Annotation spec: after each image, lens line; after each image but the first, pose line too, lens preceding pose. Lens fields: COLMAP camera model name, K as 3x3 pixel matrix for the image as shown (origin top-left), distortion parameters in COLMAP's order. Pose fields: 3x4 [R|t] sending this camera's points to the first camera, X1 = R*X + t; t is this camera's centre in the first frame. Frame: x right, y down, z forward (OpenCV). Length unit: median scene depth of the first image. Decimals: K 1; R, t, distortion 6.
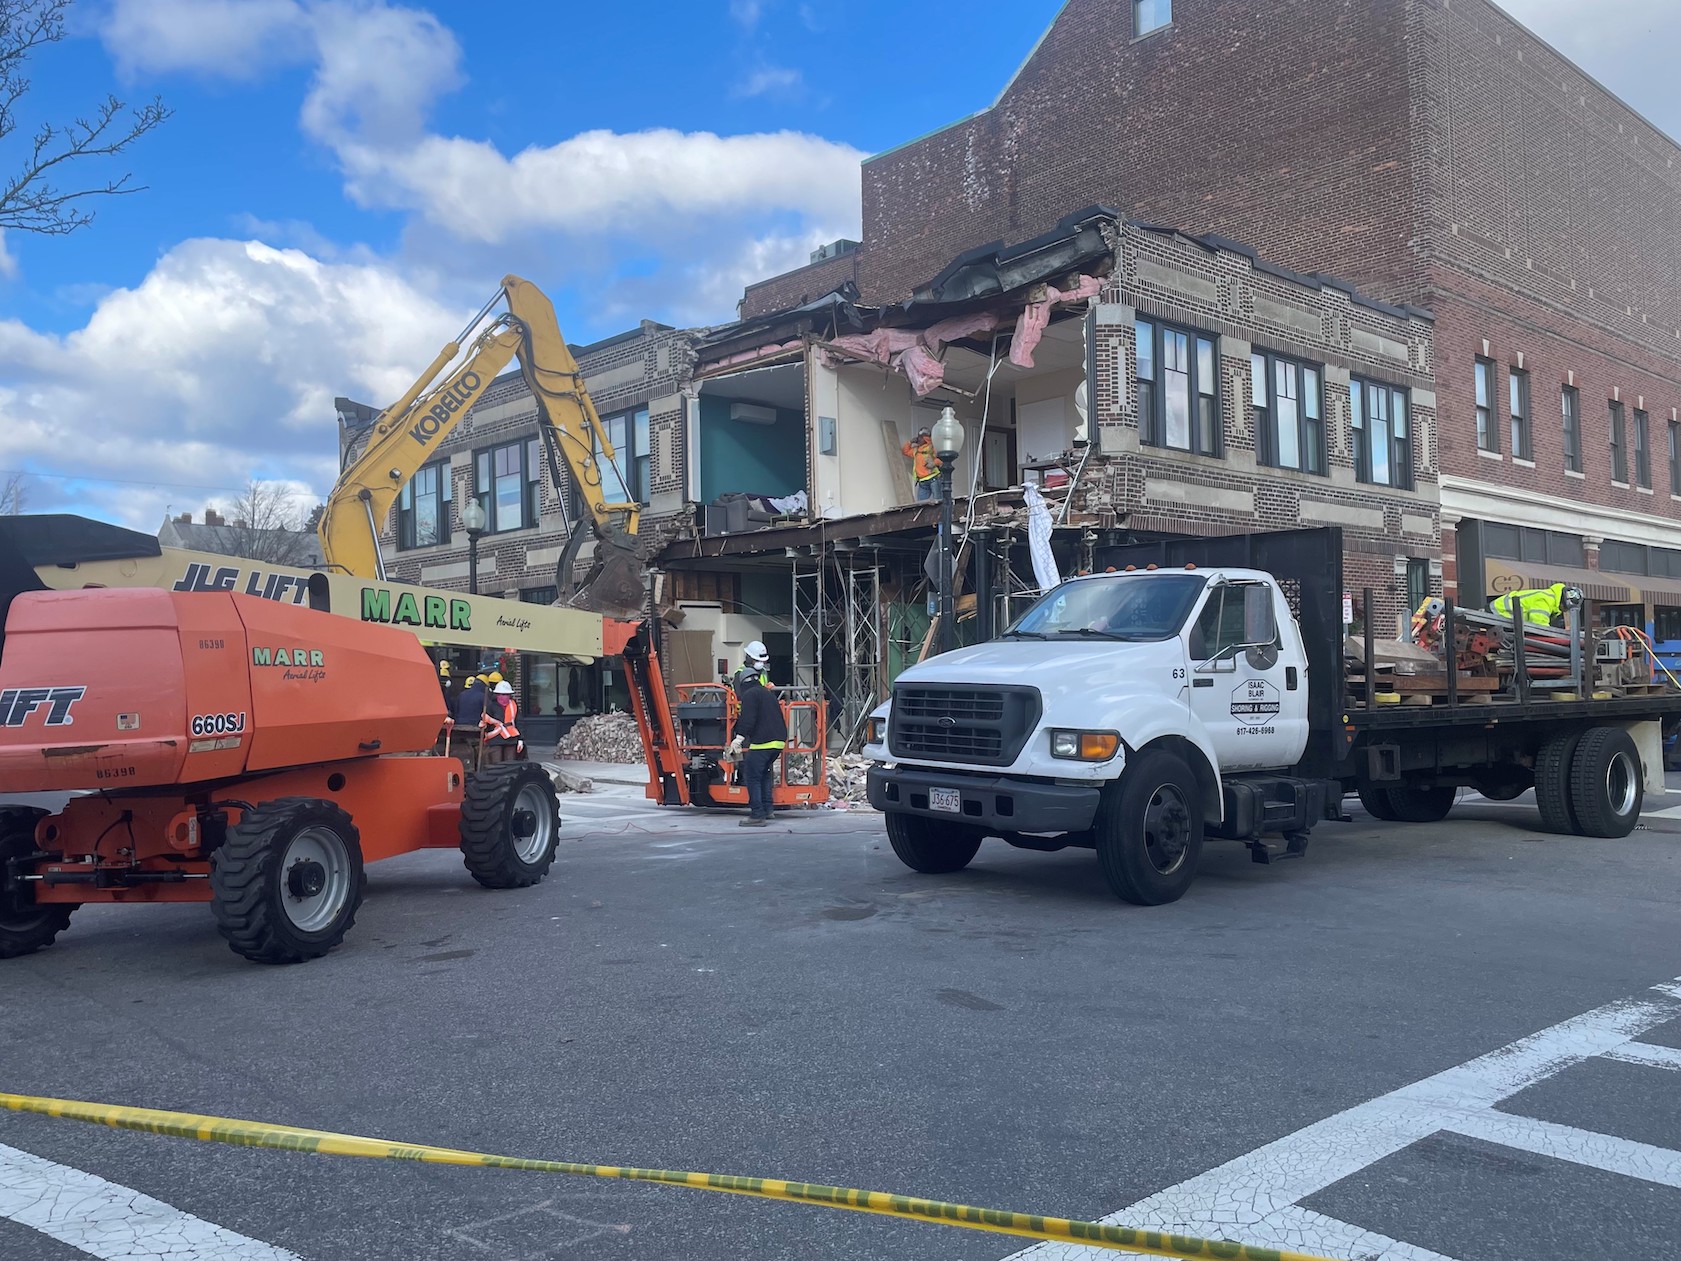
lens RADIAL K [[1200.5, 0, 835.9], [0, 1200.5, 612.8], [0, 0, 1]] dist [0.087414, -0.115248]
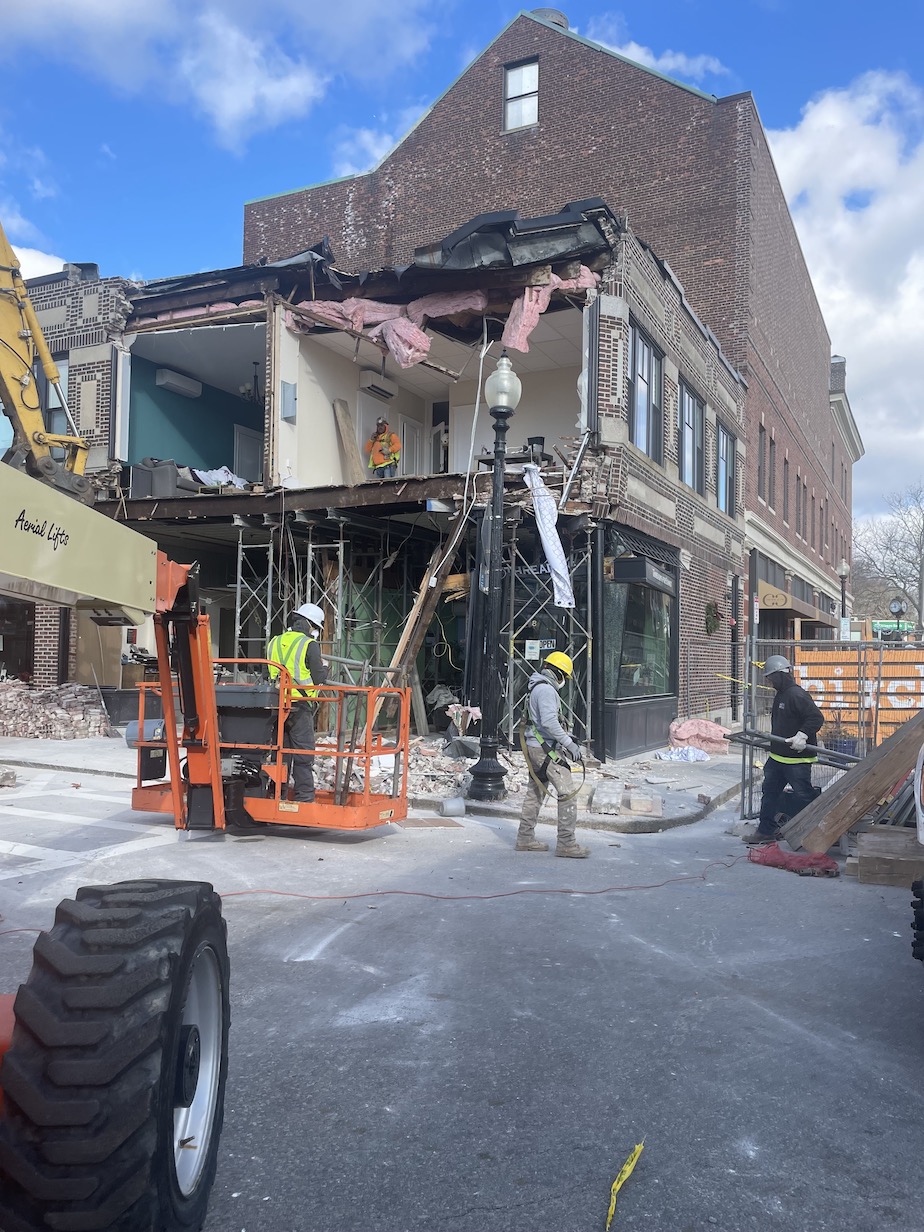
lens RADIAL K [[879.8, 0, 462.0], [0, 879.8, 616.0], [0, 0, 1]] dist [0.087414, -0.115248]
pose [[0.940612, 0.054522, 0.335077, -0.105518], [-0.058095, 0.998311, 0.000643, 0.015150], [-0.334476, -0.020071, 0.942190, 0.282157]]
